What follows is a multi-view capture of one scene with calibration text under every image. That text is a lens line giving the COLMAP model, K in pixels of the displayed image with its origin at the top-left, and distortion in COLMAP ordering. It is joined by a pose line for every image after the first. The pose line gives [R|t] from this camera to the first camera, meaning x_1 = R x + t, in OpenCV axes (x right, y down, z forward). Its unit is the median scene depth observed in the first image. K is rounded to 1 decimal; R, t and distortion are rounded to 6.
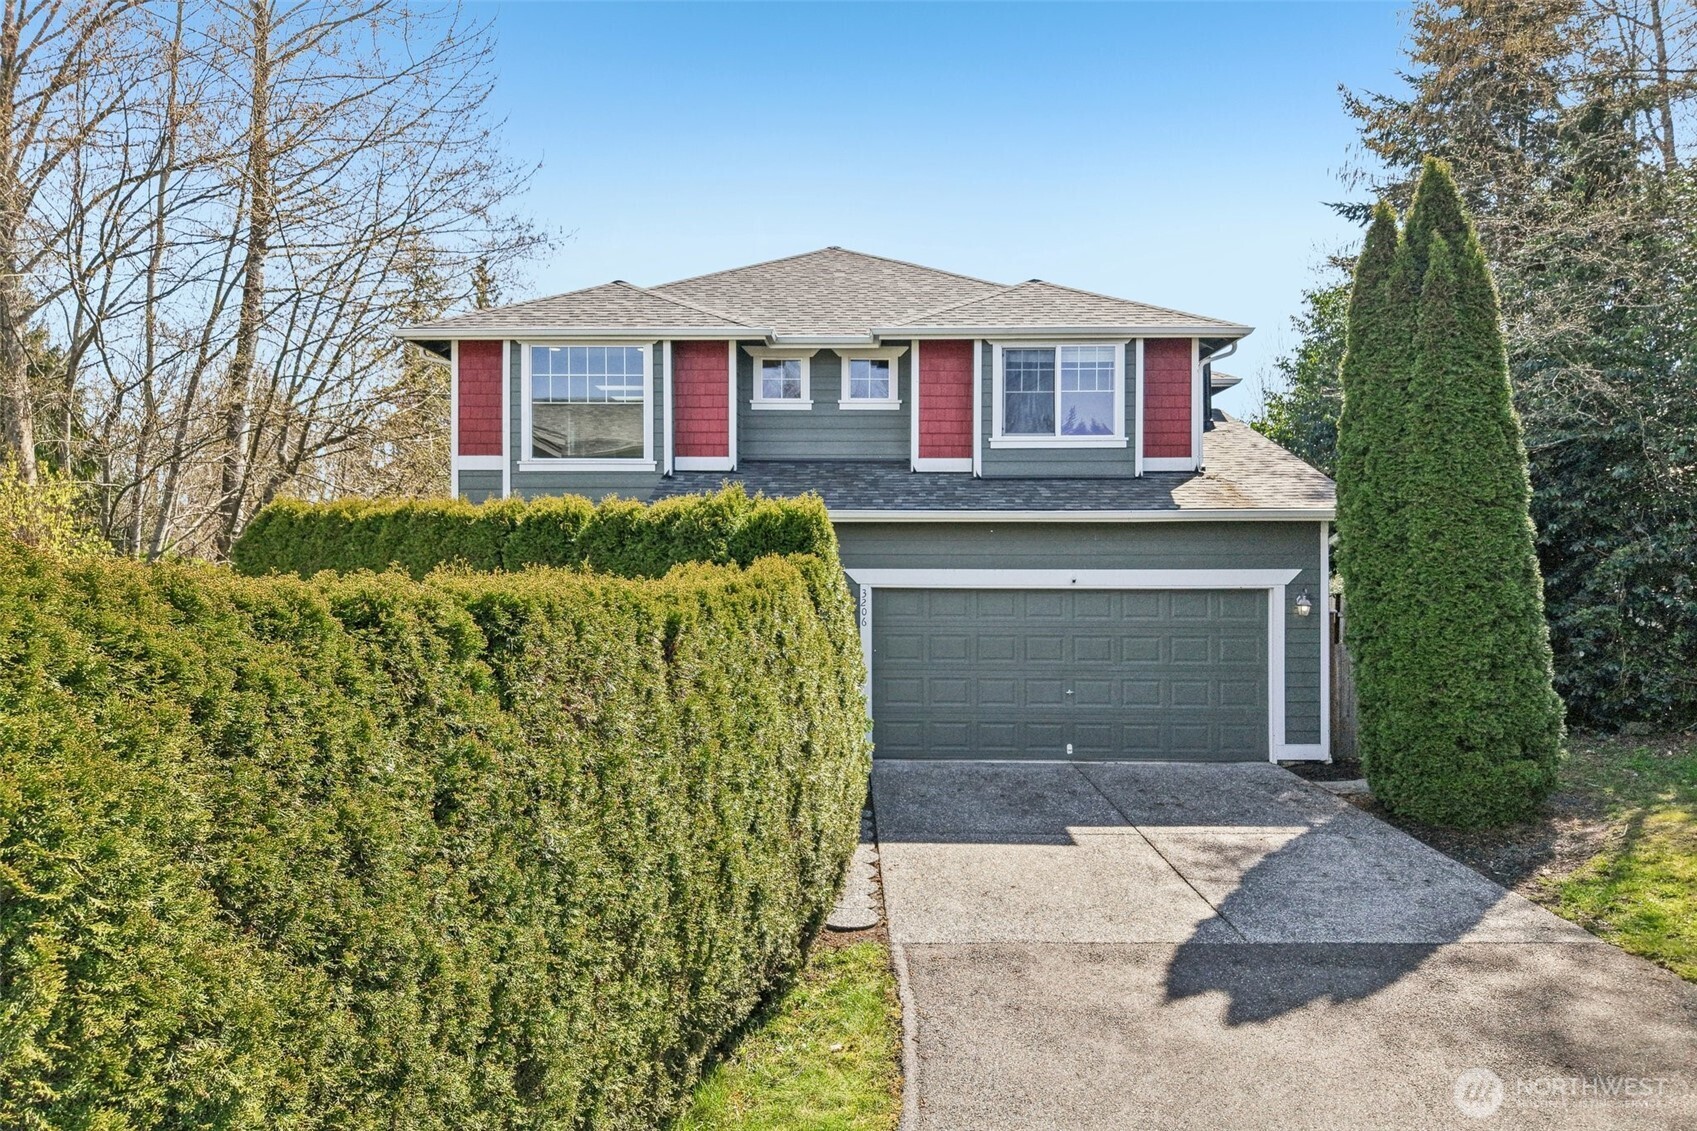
lens RADIAL K [[1129.0, 0, 848.5], [0, 1129.0, 565.5], [0, 0, 1]] dist [0.007163, -0.000463]
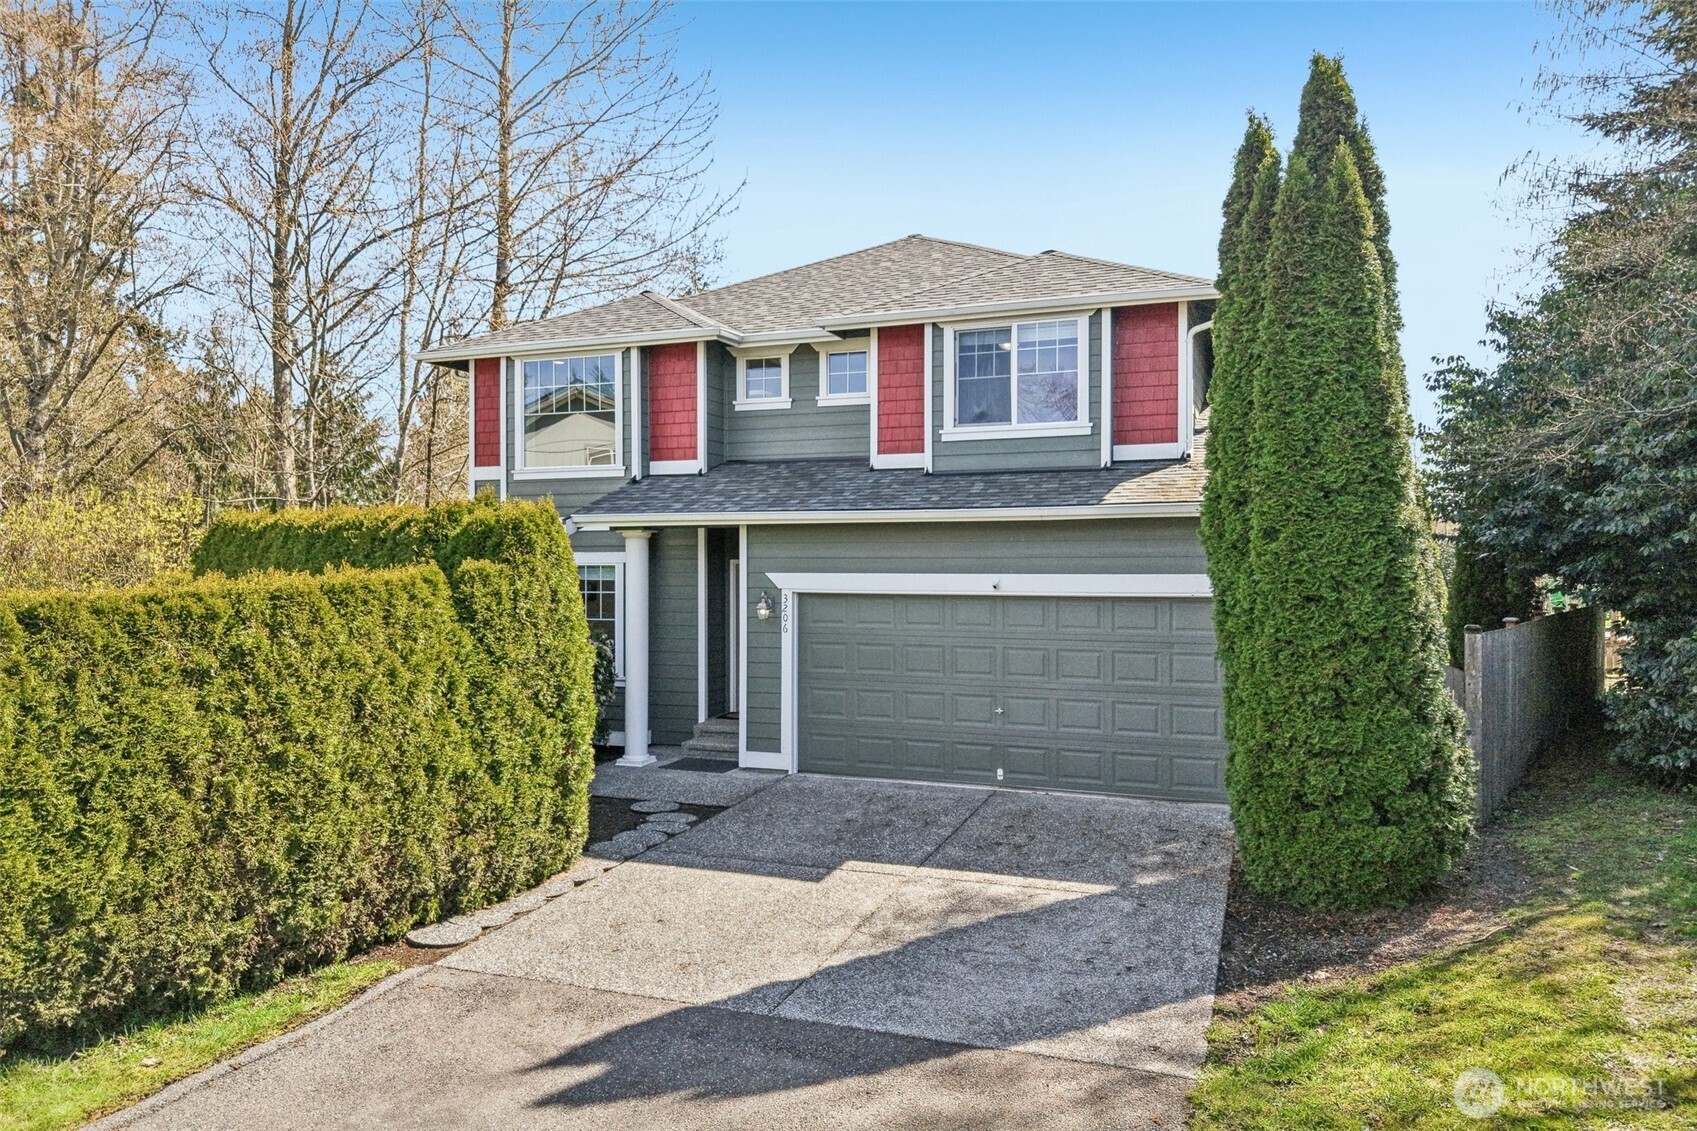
lens RADIAL K [[1129.0, 0, 848.5], [0, 1129.0, 565.5], [0, 0, 1]] dist [0.007163, -0.000463]
pose [[0.939527, -0.000542, -0.342474, 0.369086], [0.000724, 1.000000, 0.000402, -0.003372], [0.342474, -0.000626, 0.939527, 0.113444]]
